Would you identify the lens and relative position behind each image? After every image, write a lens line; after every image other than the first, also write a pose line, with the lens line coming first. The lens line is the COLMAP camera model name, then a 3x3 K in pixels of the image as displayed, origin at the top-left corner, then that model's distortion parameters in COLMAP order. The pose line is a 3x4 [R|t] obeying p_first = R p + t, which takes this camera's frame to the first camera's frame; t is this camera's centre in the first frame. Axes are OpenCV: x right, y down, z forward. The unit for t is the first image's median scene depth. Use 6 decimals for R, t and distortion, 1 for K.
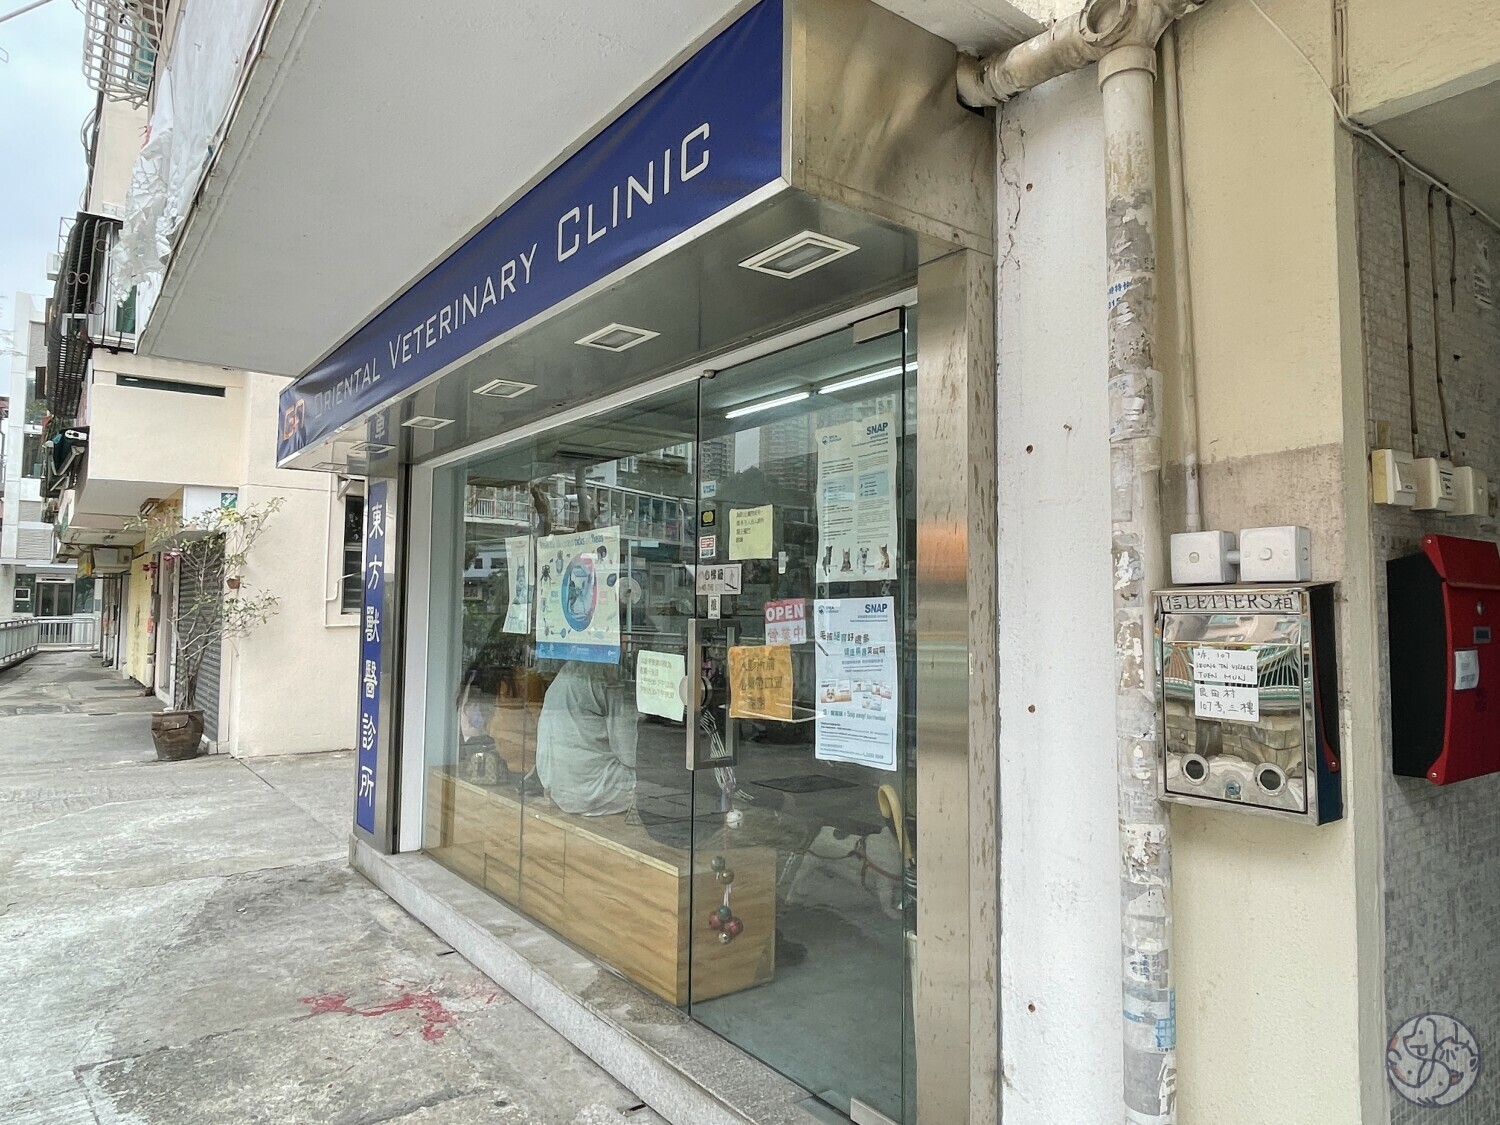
lens RADIAL K [[972.7, 0, 748.8], [0, 972.7, 558.0], [0, 0, 1]] dist [-0.001238, 0.001791]
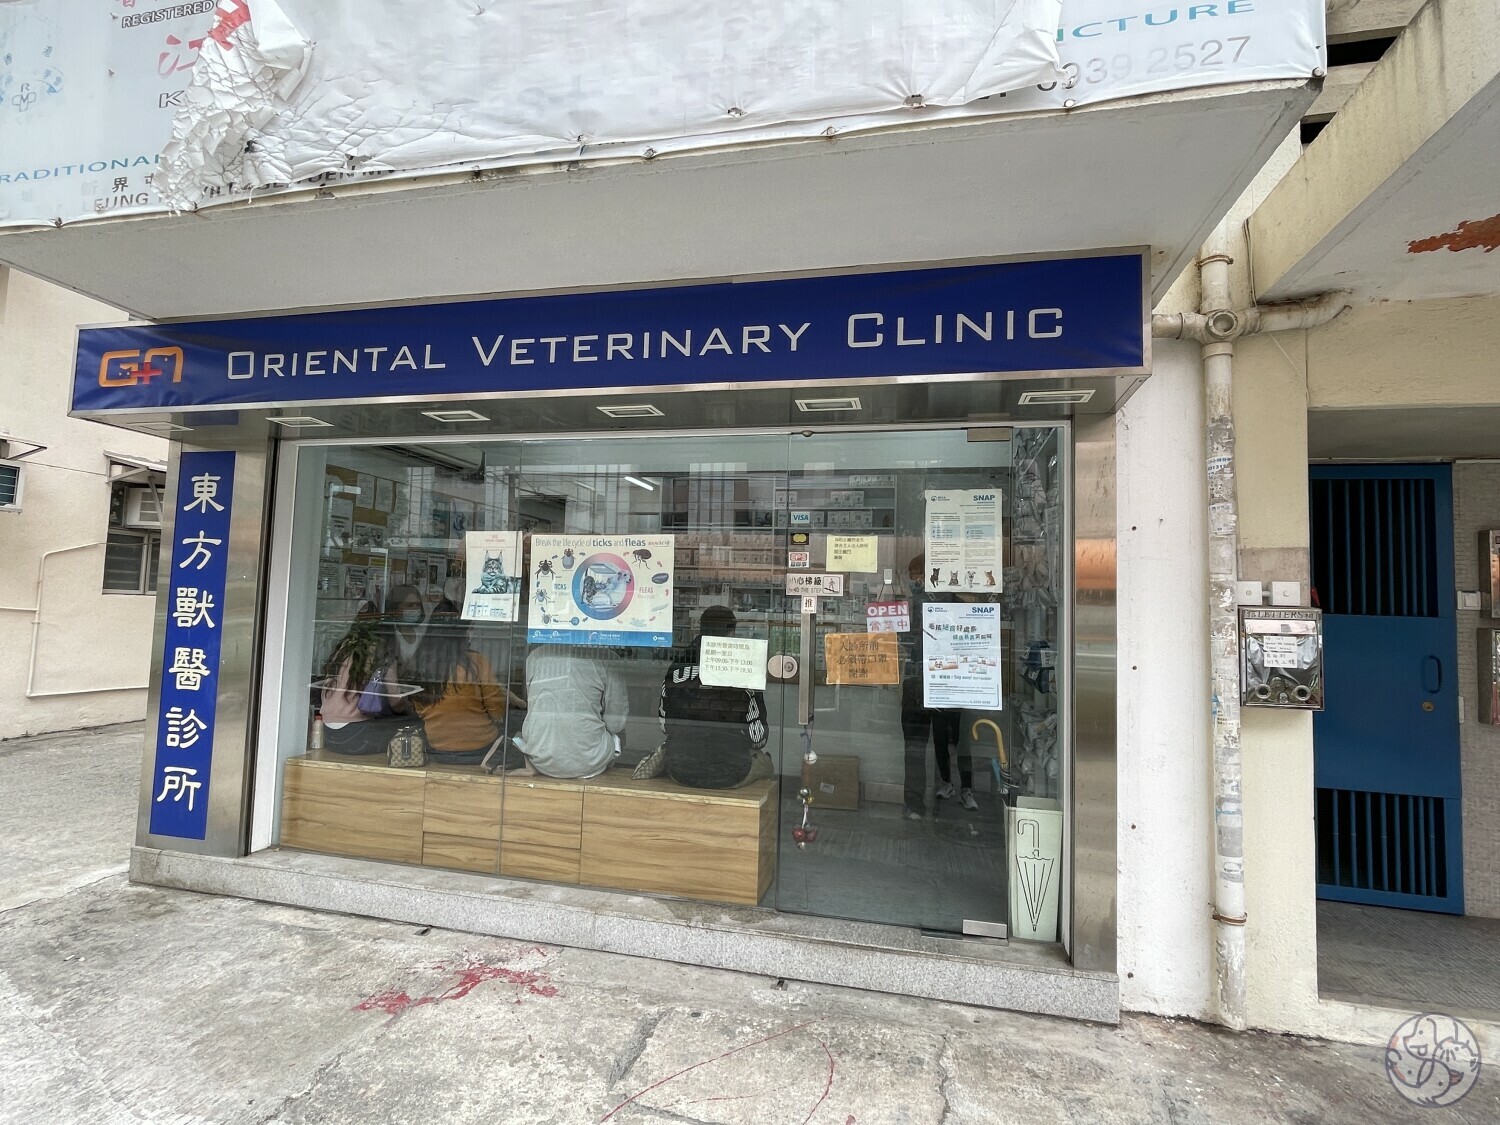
lens RADIAL K [[757.3, 0, 750.9], [0, 757.3, 558.4], [0, 0, 1]] dist [-0.014546, 0.010969]
pose [[0.762803, 0.055075, 0.644281, -0.757806], [-0.057911, 0.998181, -0.016763, 0.007691], [-0.644032, -0.024525, 0.764605, 0.230831]]
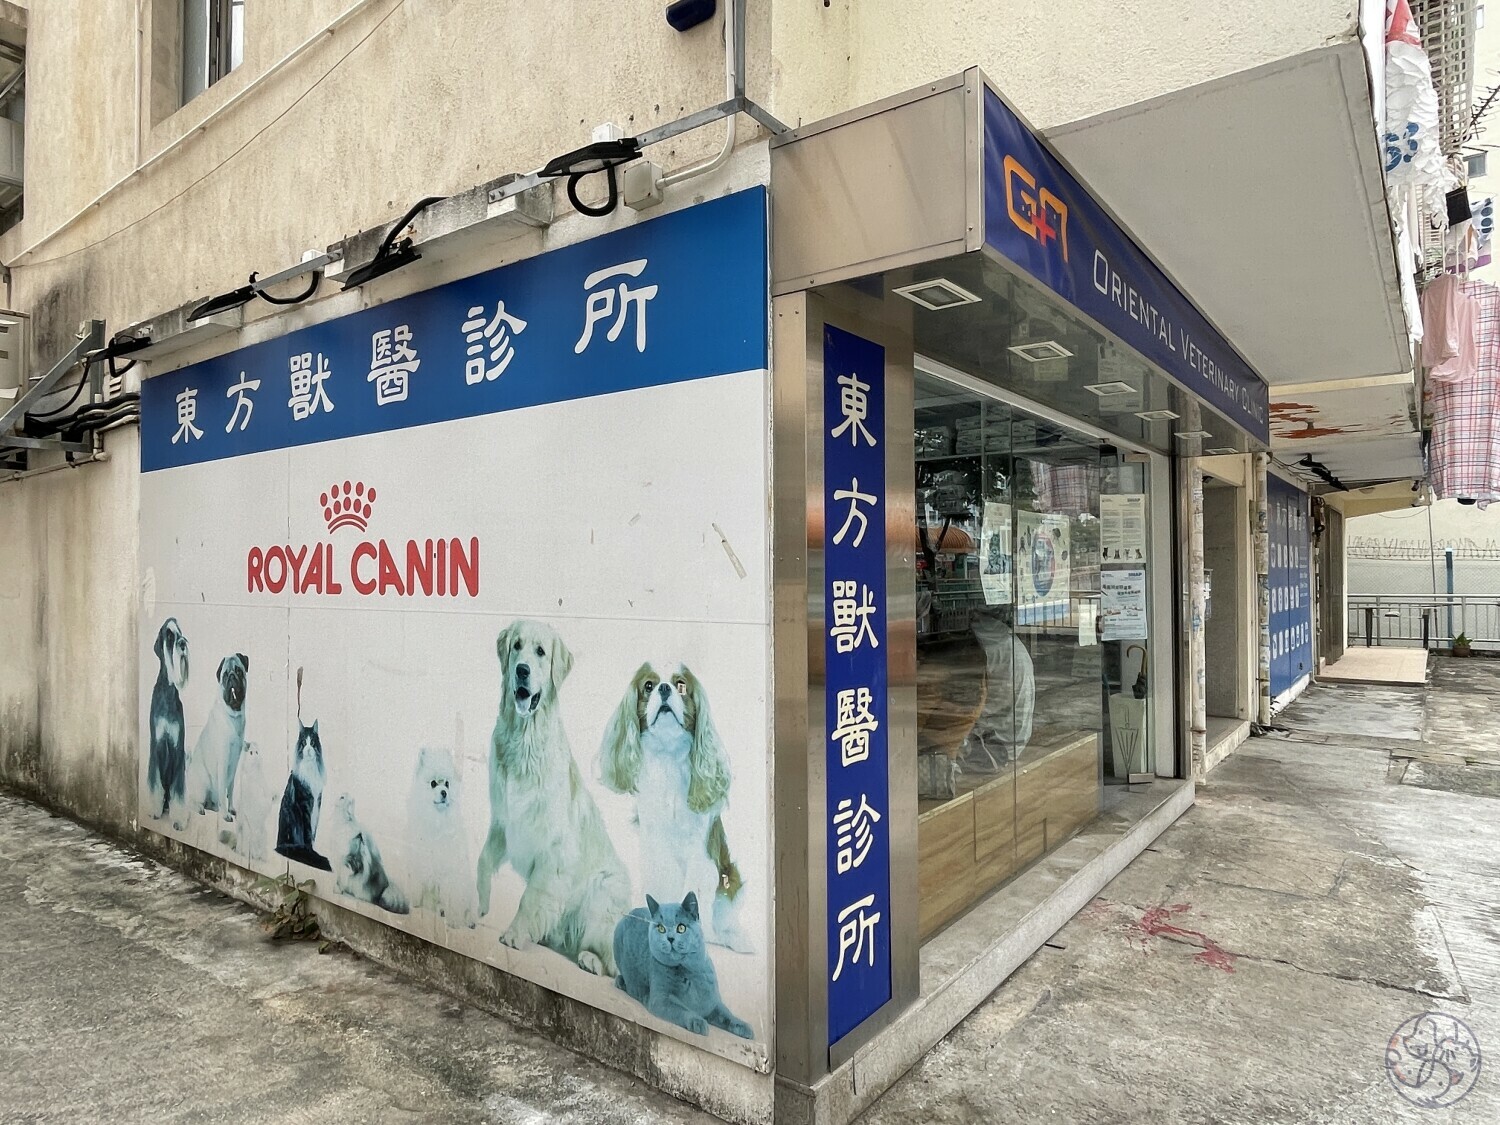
lens RADIAL K [[913.1, 0, 756.6], [0, 913.1, 557.5], [0, 0, 1]] dist [0.014742, -0.014465]
pose [[-0.288559, 0.008305, 0.957426, -1.399561], [-0.051204, 0.998398, -0.024093, 0.088107], [-0.956092, -0.055976, -0.287672, 2.014530]]
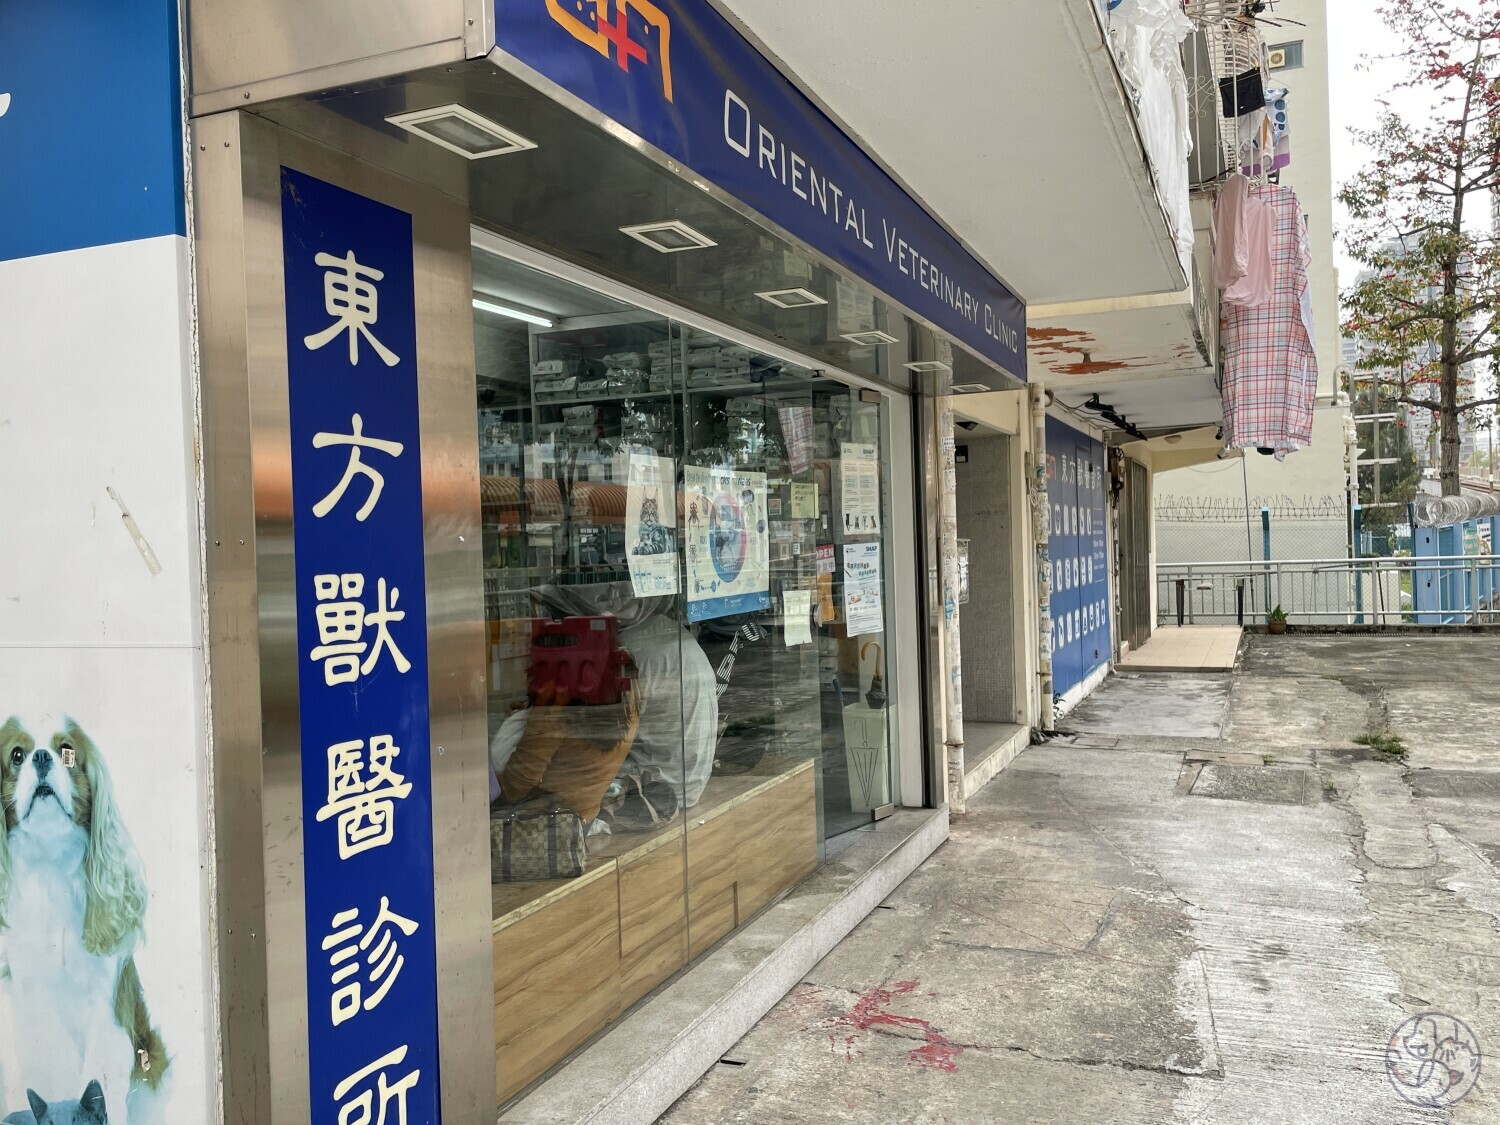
lens RADIAL K [[1198.0, 0, 750.0], [0, 1198.0, 562.5], [0, 0, 1]] dist [0.098945, -0.131350]
pose [[-0.505506, -0.006342, 0.862800, -1.366180], [-0.024470, 0.999676, -0.006989, 0.078352], [-0.862476, -0.024646, -0.505498, 1.857845]]
